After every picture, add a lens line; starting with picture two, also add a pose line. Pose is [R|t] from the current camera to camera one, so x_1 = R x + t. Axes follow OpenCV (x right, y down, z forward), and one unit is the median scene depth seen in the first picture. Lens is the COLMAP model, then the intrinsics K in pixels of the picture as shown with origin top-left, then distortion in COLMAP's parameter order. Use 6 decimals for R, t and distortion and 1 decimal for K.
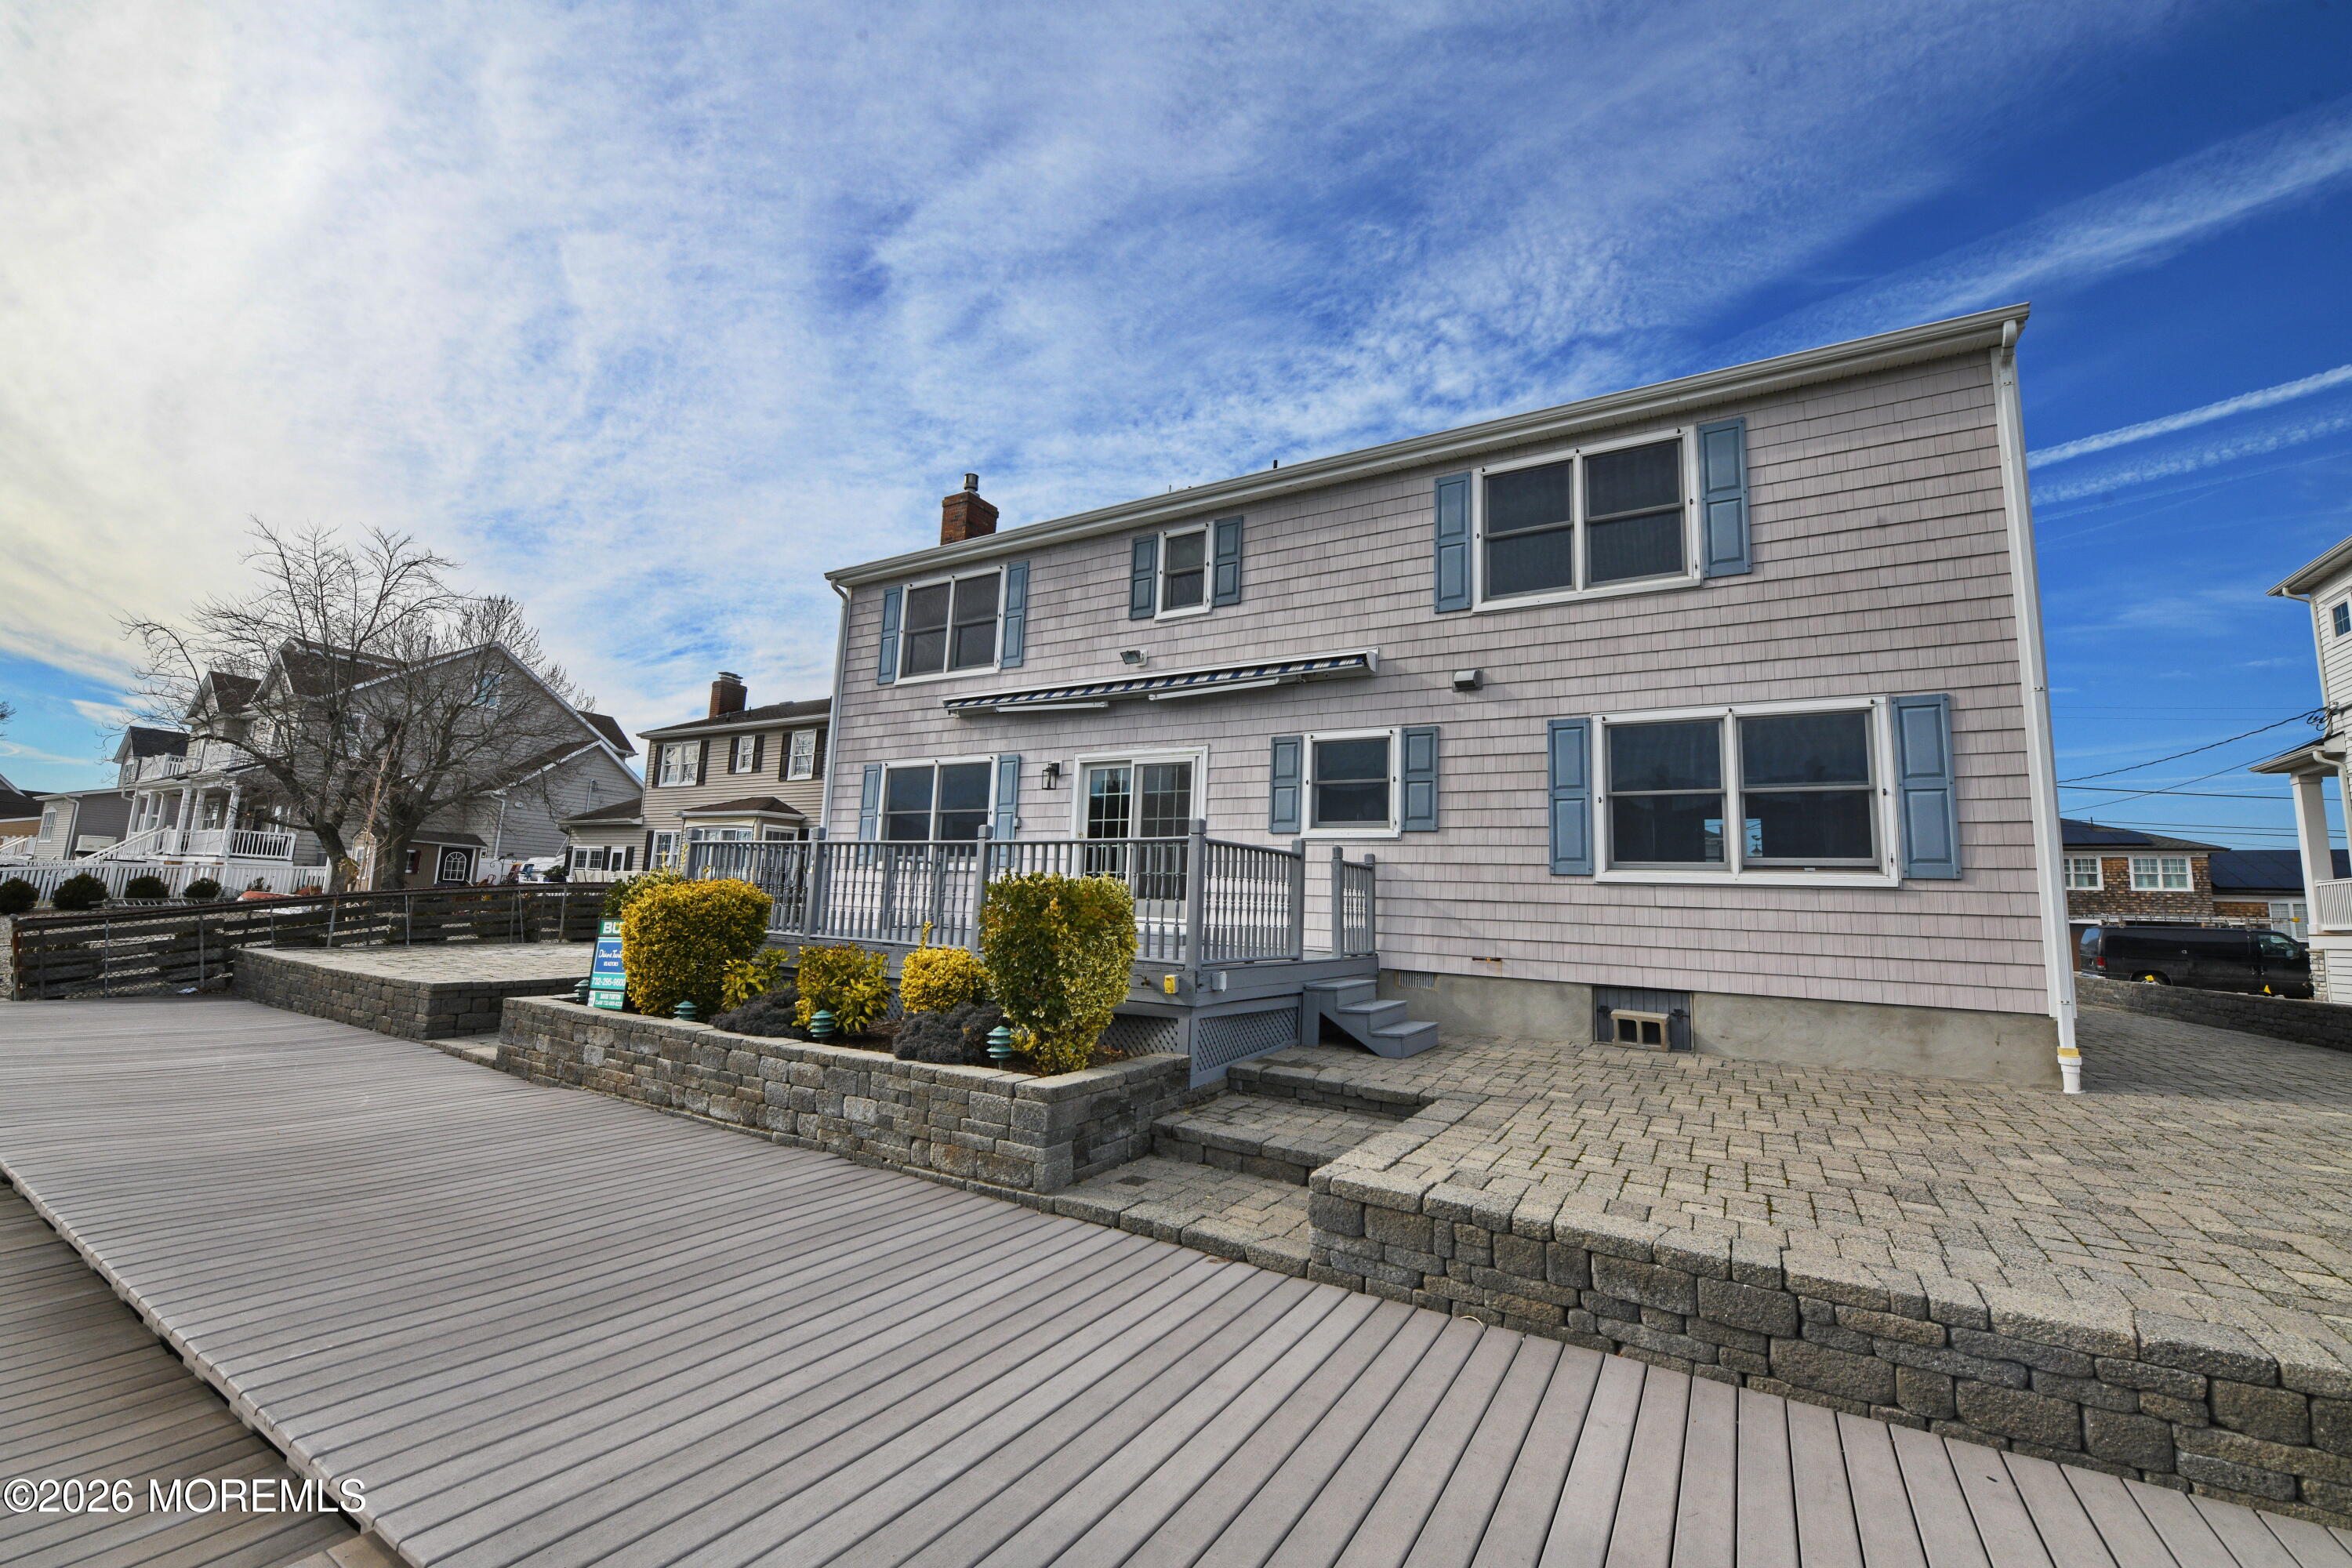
lens RADIAL K [[932.5, 0, 1182.6], [0, 932.5, 788.7], [0, 0, 1]] dist [-0.012025, -0.001397]
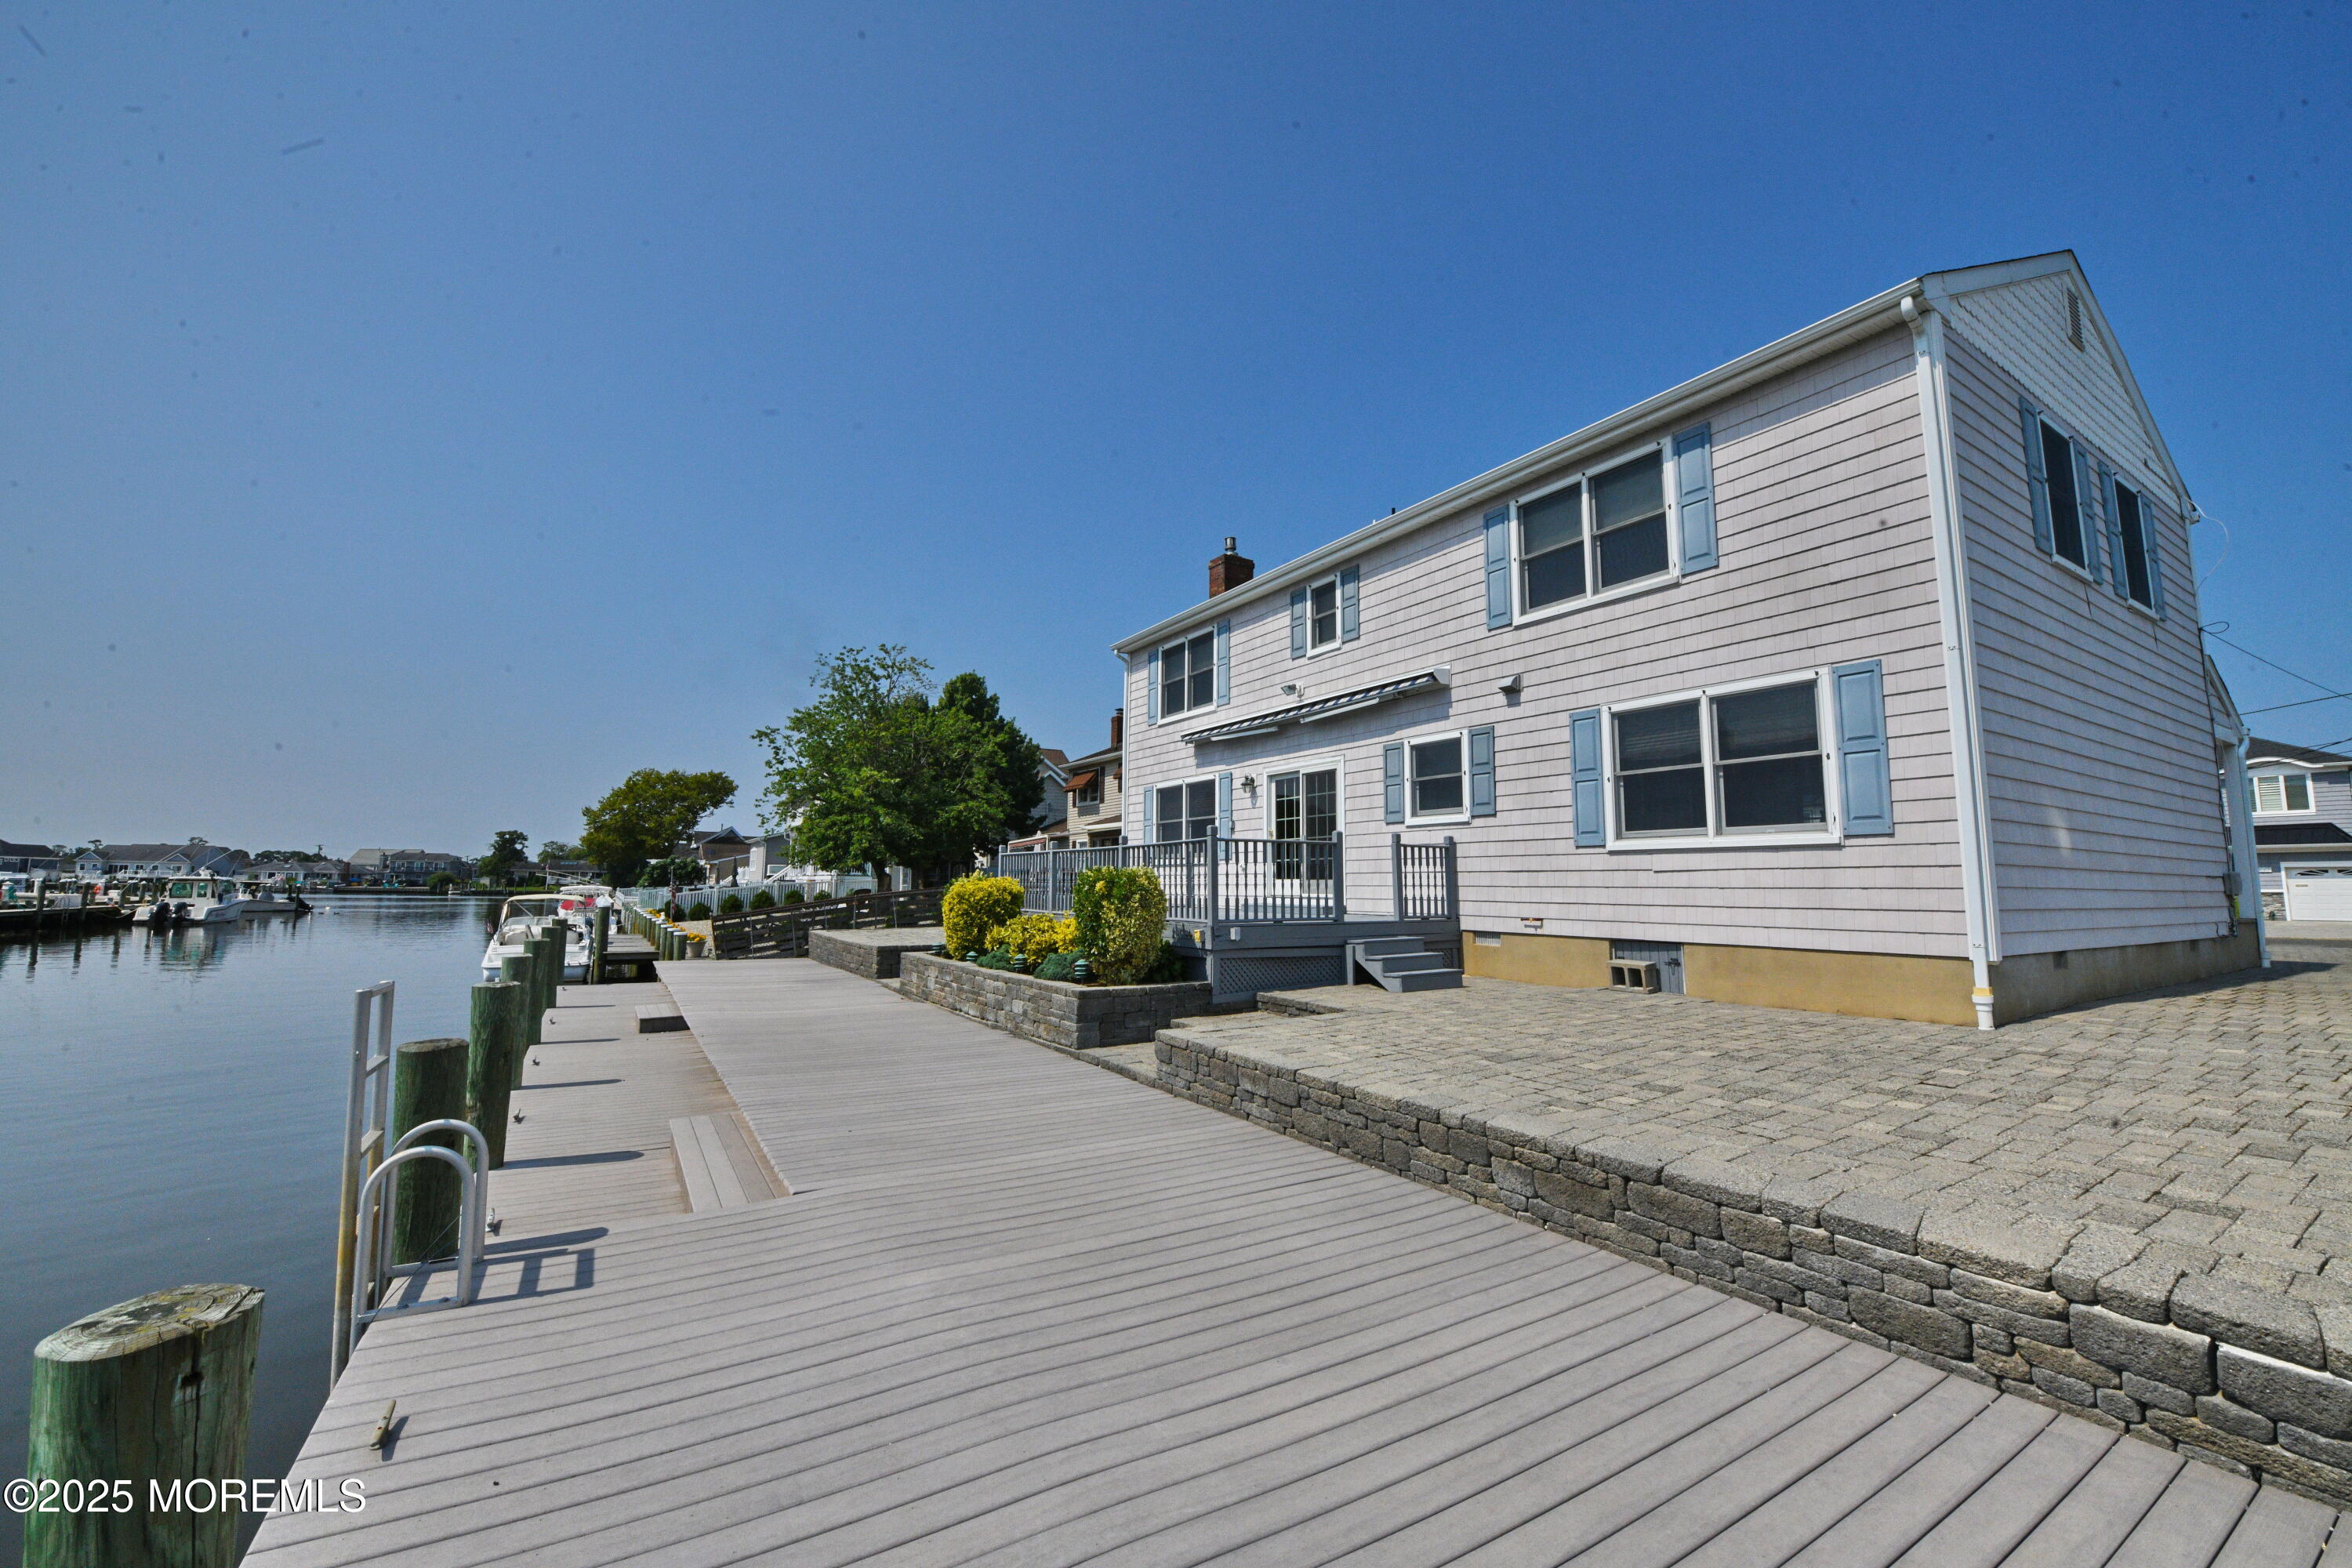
lens RADIAL K [[932.5, 0, 1166.9], [0, 932.5, 783.4], [0, 0, 1]] dist [-0.012025, -0.001397]
pose [[0.883937, -0.085993, -0.459632, 0.466585], [0.090511, 0.995820, -0.012245, -0.017400], [0.458764, -0.030778, 0.888025, -0.261980]]
